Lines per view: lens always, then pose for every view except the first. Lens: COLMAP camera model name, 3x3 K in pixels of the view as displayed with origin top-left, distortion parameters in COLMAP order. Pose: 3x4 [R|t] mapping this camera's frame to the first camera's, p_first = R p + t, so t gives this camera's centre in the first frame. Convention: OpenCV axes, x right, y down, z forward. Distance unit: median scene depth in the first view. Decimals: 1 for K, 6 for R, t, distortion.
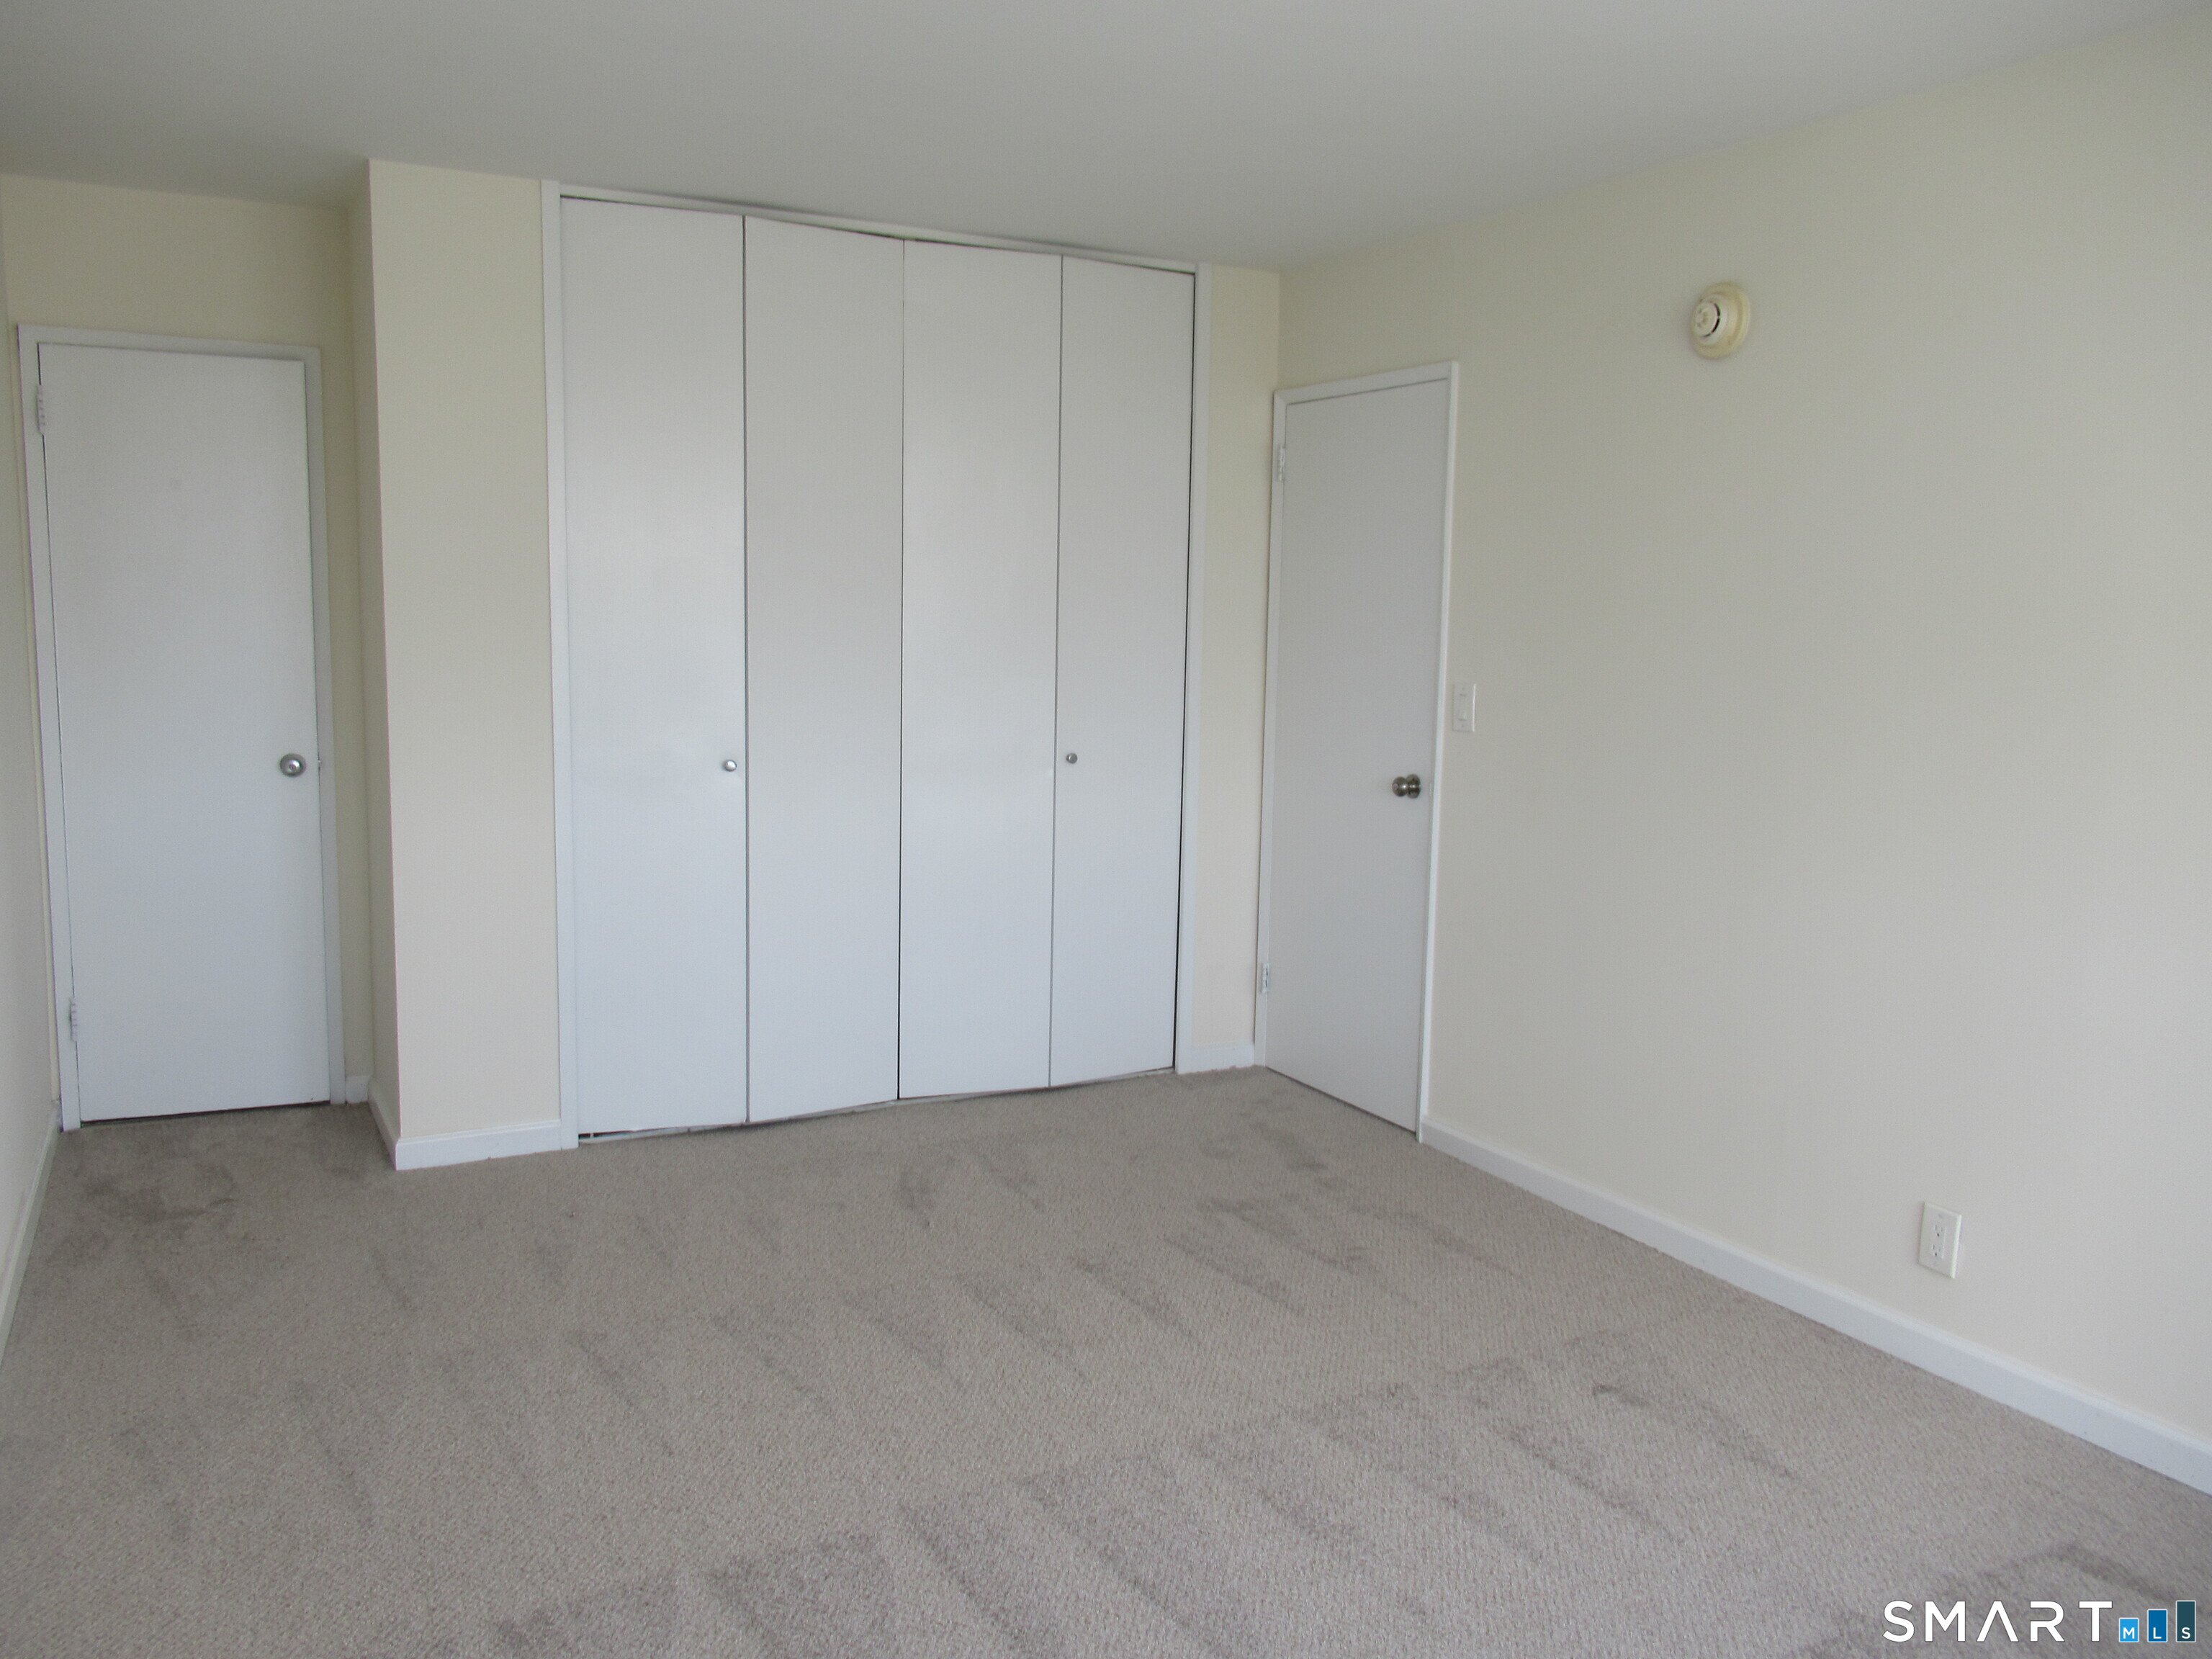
lens RADIAL K [[1743.6, 0, 1106.0], [0, 1743.6, 829.5], [0, 0, 1]] dist [0.001269, -0.007616]
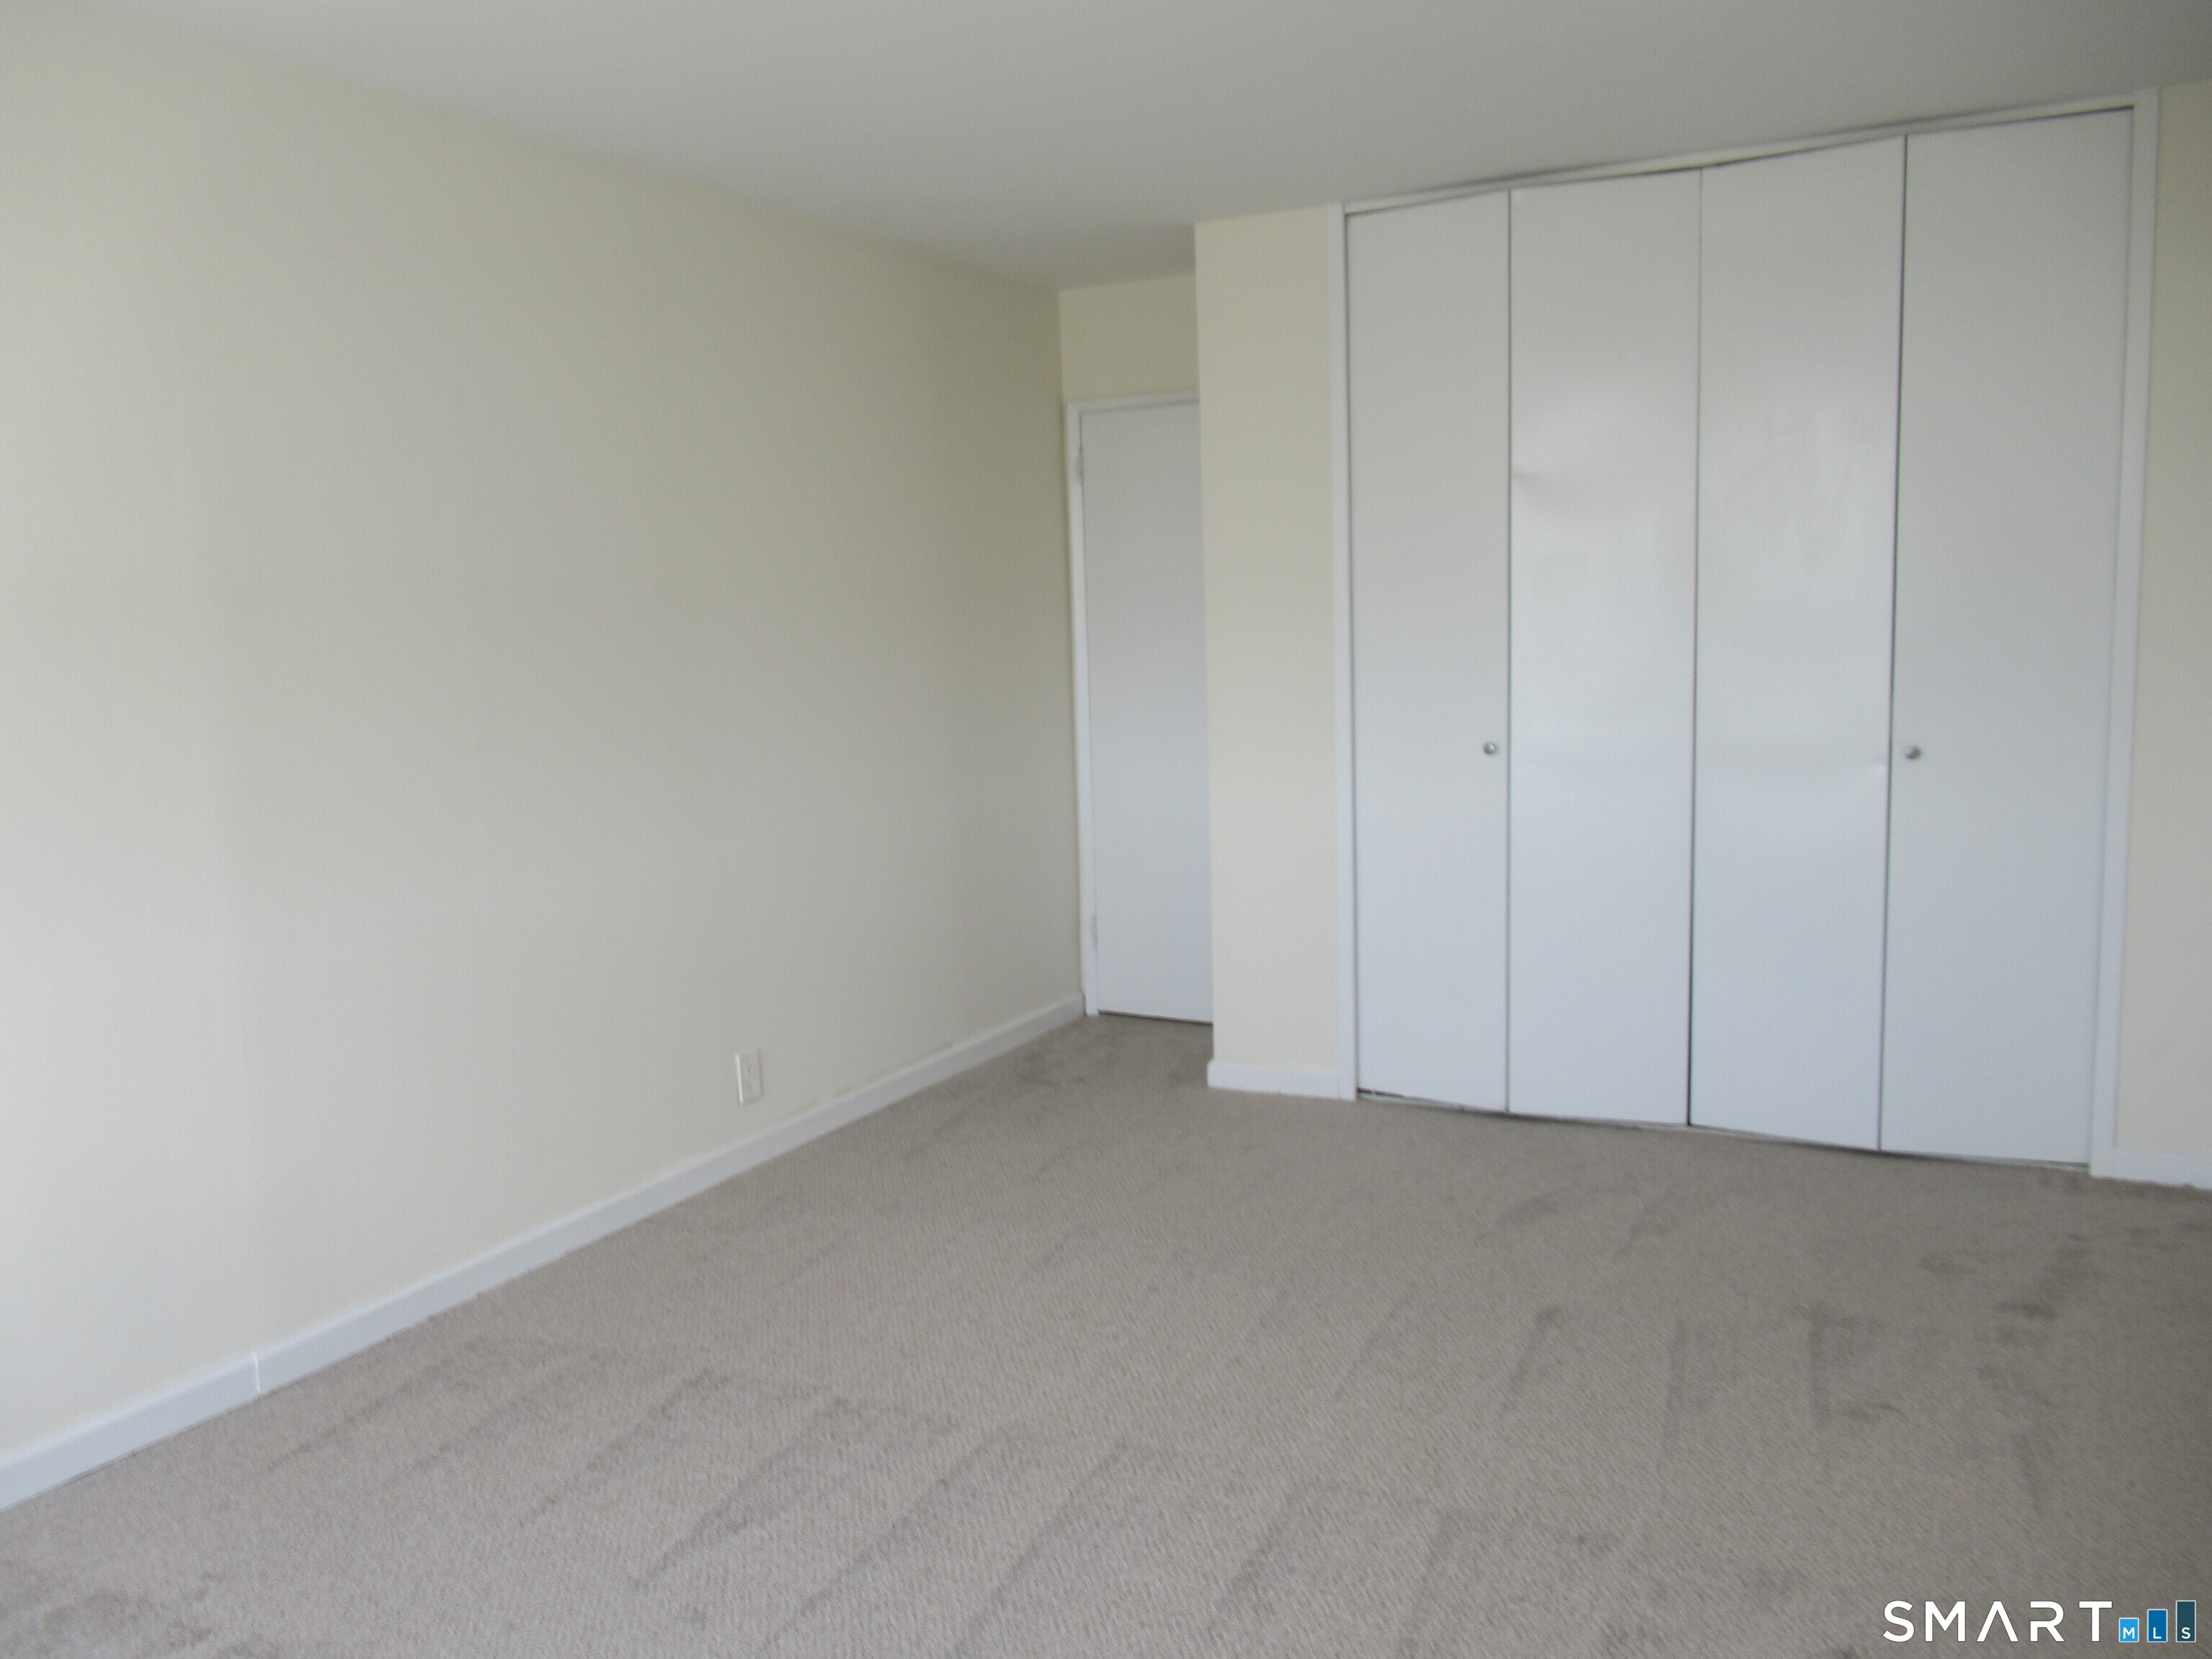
lens RADIAL K [[1759.3, 0, 1106.1], [0, 1759.3, 818.5], [0, 0, 1]] dist [0.049530, -0.000688]
pose [[0.597210, 0.058070, -0.799980, 0.469515], [-0.059069, 0.997852, 0.028336, -0.013001], [0.799907, 0.030331, 0.599358, 0.224036]]
